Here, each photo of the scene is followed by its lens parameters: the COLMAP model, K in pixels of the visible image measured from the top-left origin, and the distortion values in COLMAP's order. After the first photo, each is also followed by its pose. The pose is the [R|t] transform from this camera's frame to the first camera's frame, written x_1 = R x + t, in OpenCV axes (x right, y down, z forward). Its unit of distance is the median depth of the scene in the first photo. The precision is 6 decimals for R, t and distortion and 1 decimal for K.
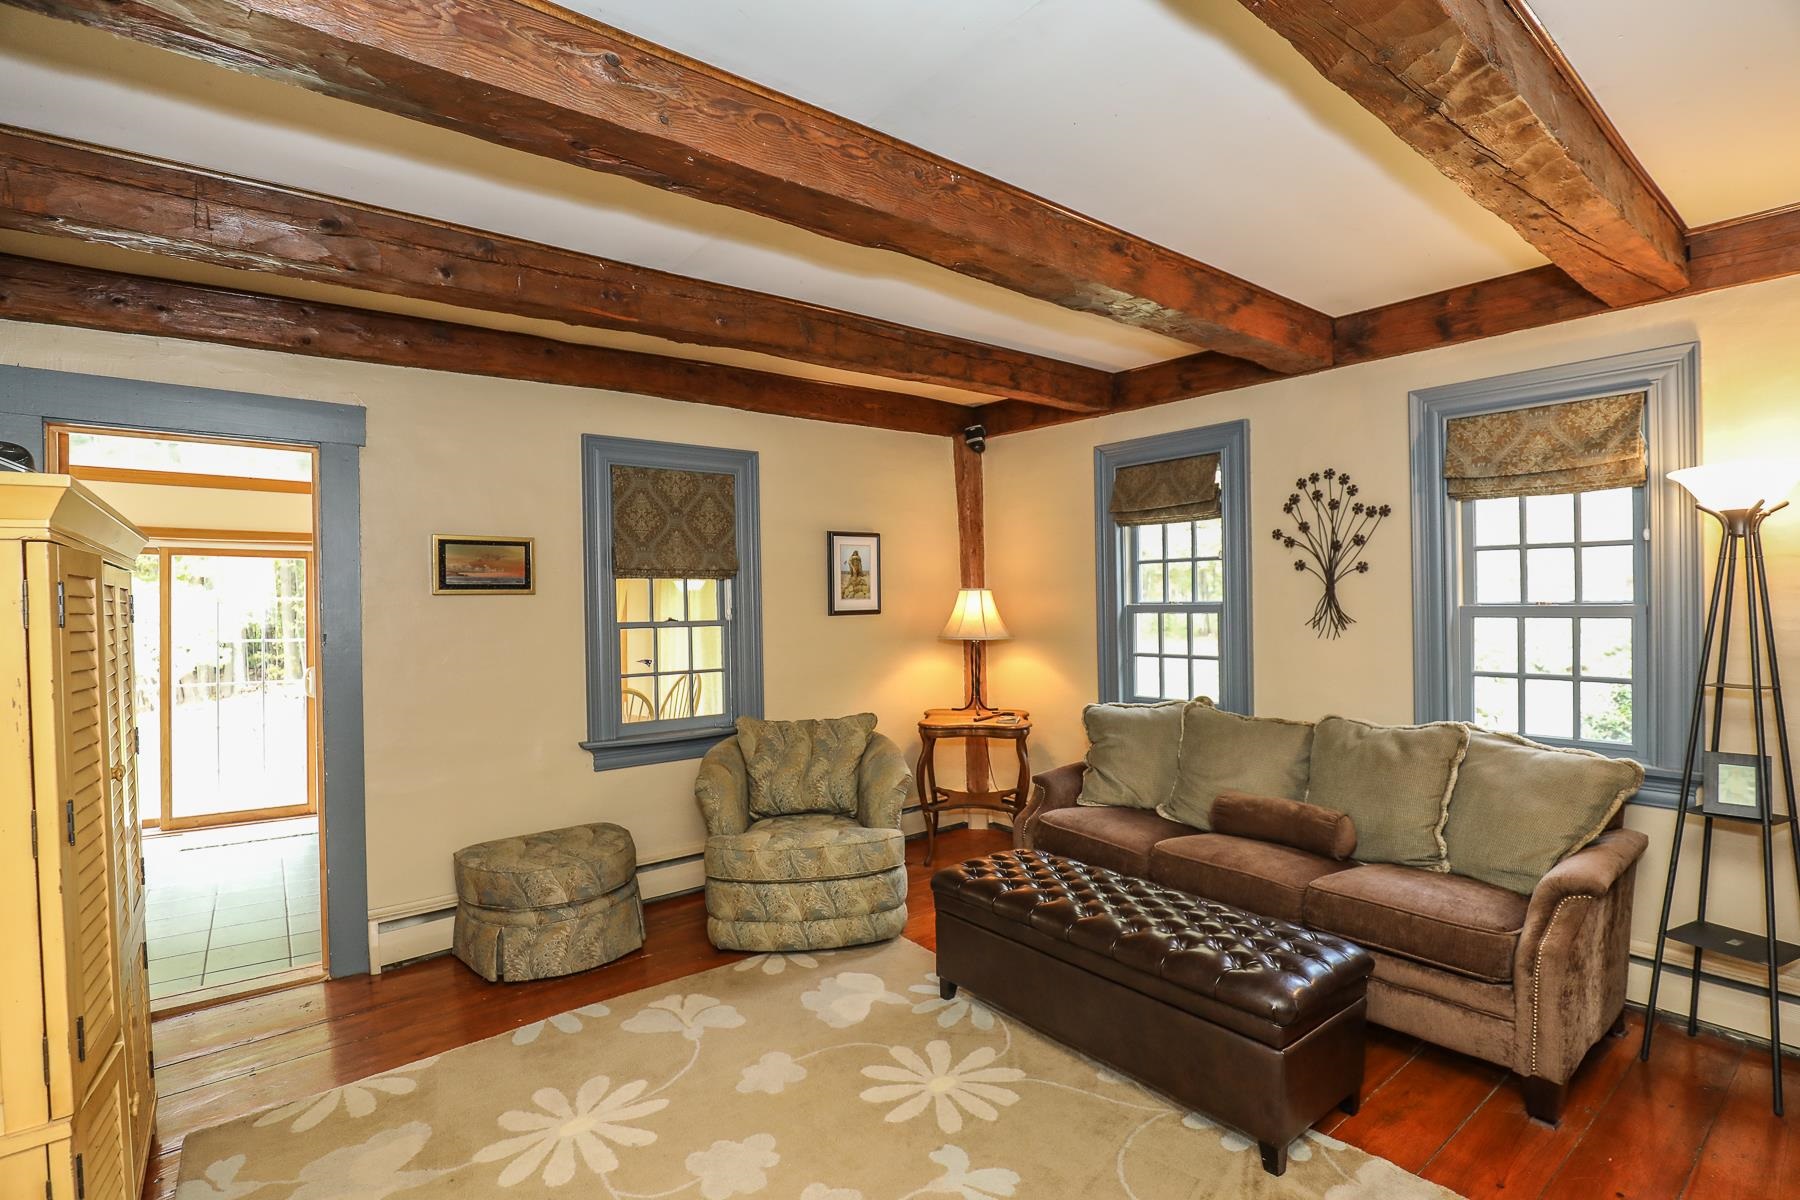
lens RADIAL K [[843.7, 0, 916.2], [0, 843.7, 612.8], [0, 0, 1]] dist [-0.032344, 0.000111]
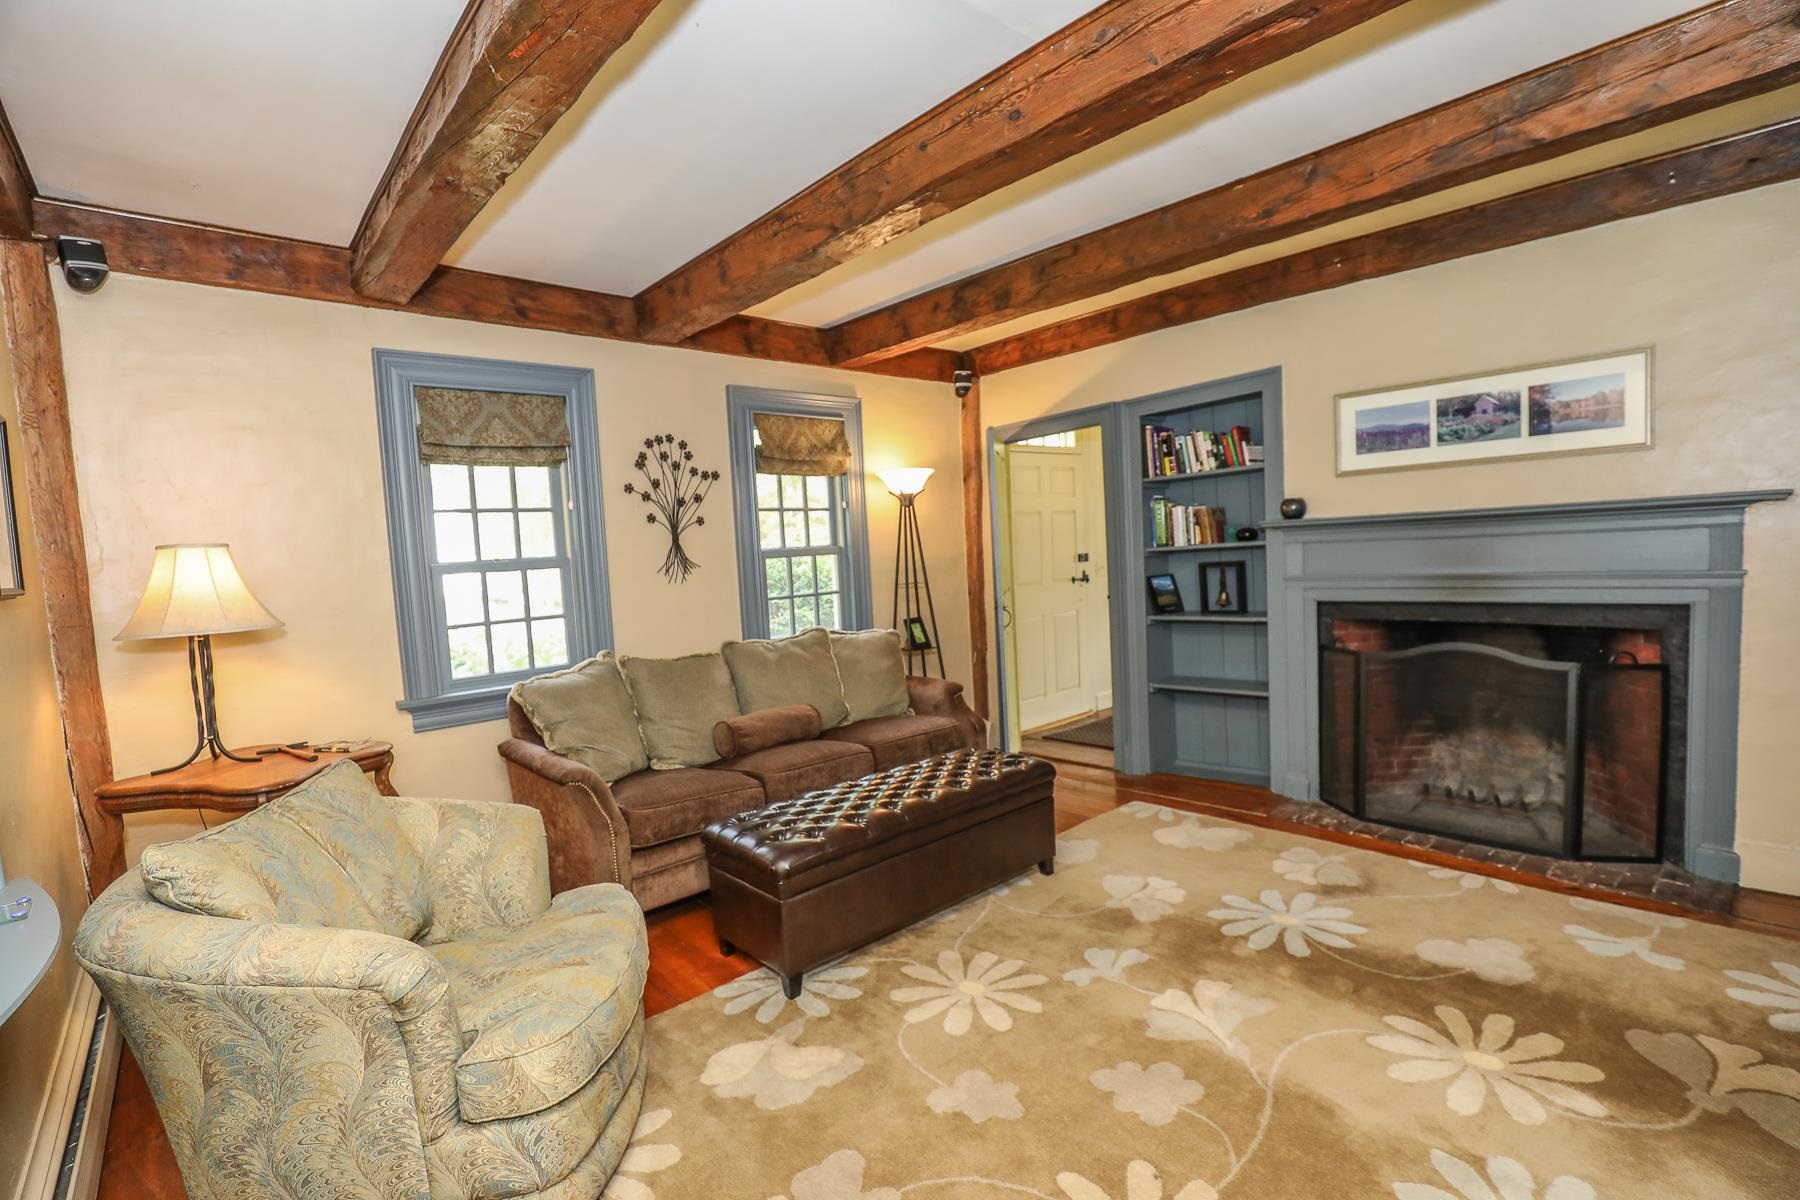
lens RADIAL K [[841.3, 0, 881.8], [0, 841.3, 617.2], [0, 0, 1]] dist [-0.011361, -0.000004]
pose [[-0.030929, -0.087001, 0.995728, -0.667801], [0.051345, 0.994751, 0.088510, -0.009913], [-0.998202, 0.053863, -0.026300, 0.742958]]
